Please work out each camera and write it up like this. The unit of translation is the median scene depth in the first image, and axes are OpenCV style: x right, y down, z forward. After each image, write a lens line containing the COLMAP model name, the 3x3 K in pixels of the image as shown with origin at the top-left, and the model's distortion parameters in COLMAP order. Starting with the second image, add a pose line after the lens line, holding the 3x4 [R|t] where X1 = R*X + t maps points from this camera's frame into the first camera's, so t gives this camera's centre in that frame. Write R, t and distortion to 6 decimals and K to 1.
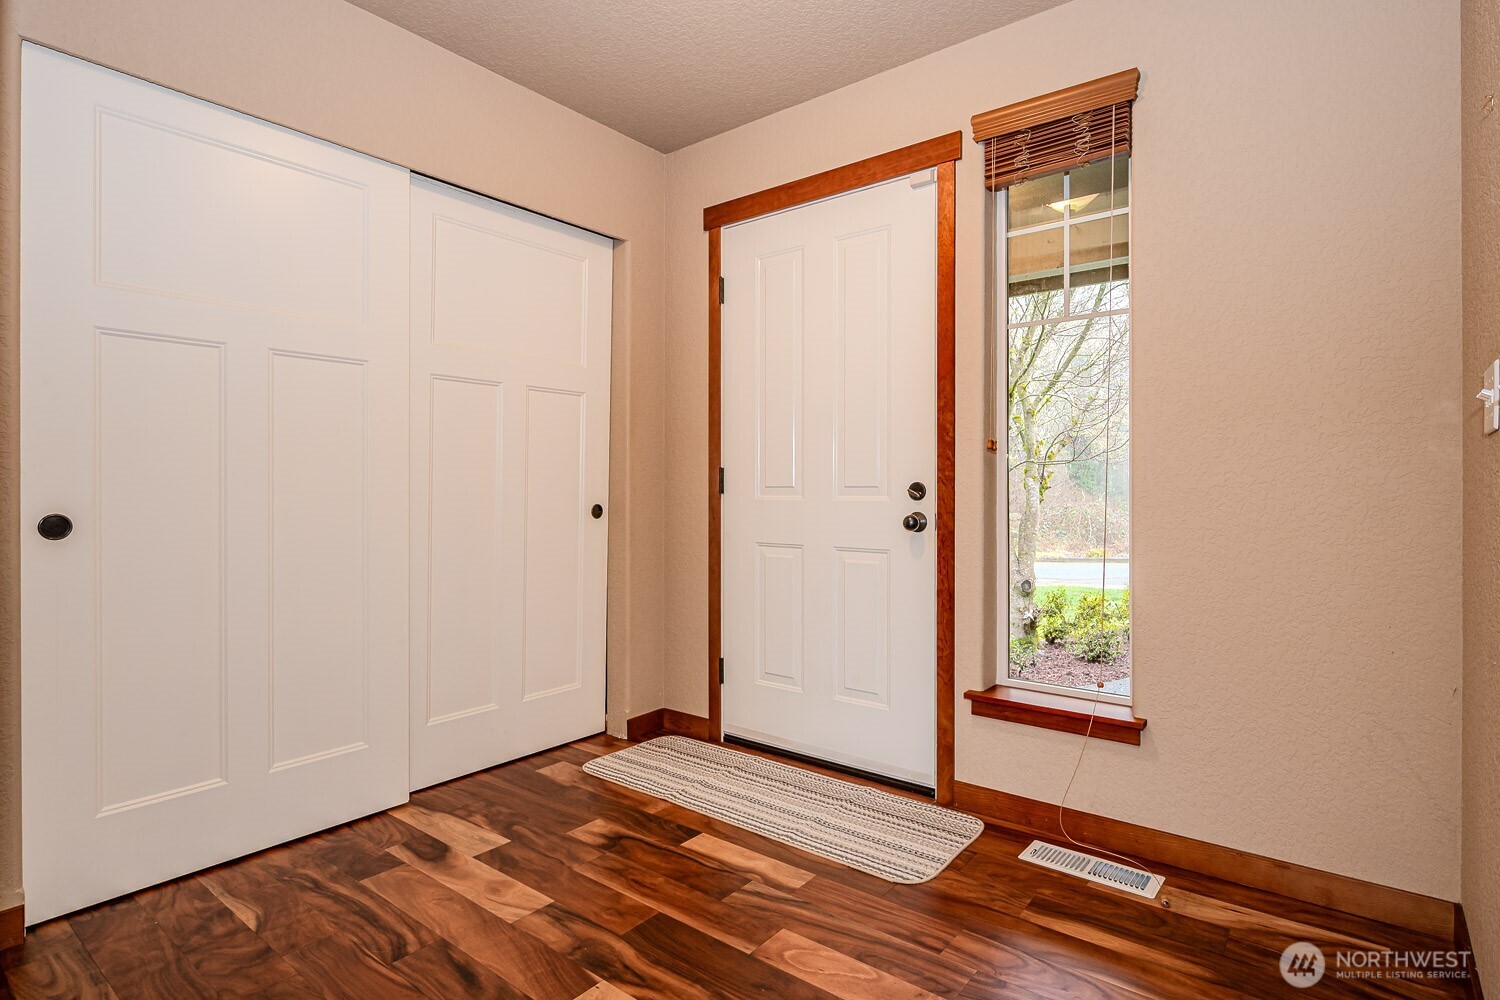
lens RADIAL K [[756.7, 0, 750.0], [0, 756.7, 500.0], [0, 0, 1]] dist [-0.001267, 0.000035]
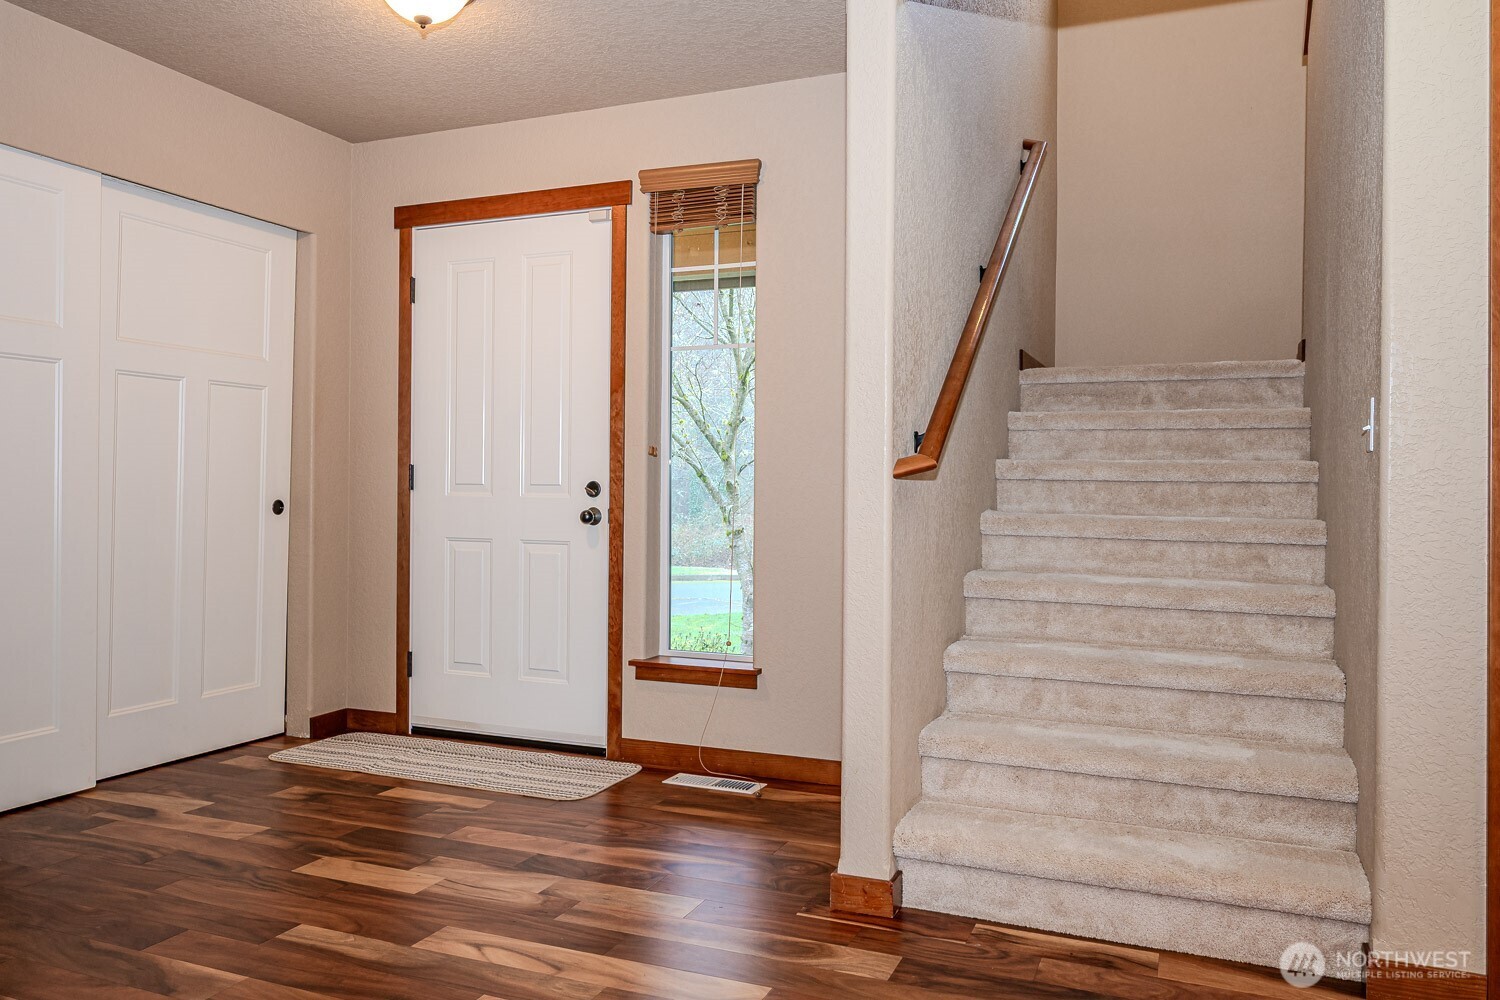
lens RADIAL K [[1094.4, 0, 750.0], [0, 1094.4, 500.0], [0, 0, 1]] dist [-0.014736, -0.001913]
pose [[0.960566, 0.006478, 0.277976, -0.009942], [-0.005631, 0.999977, -0.003845, 0.009844], [-0.277994, 0.002128, 0.960580, -0.664182]]
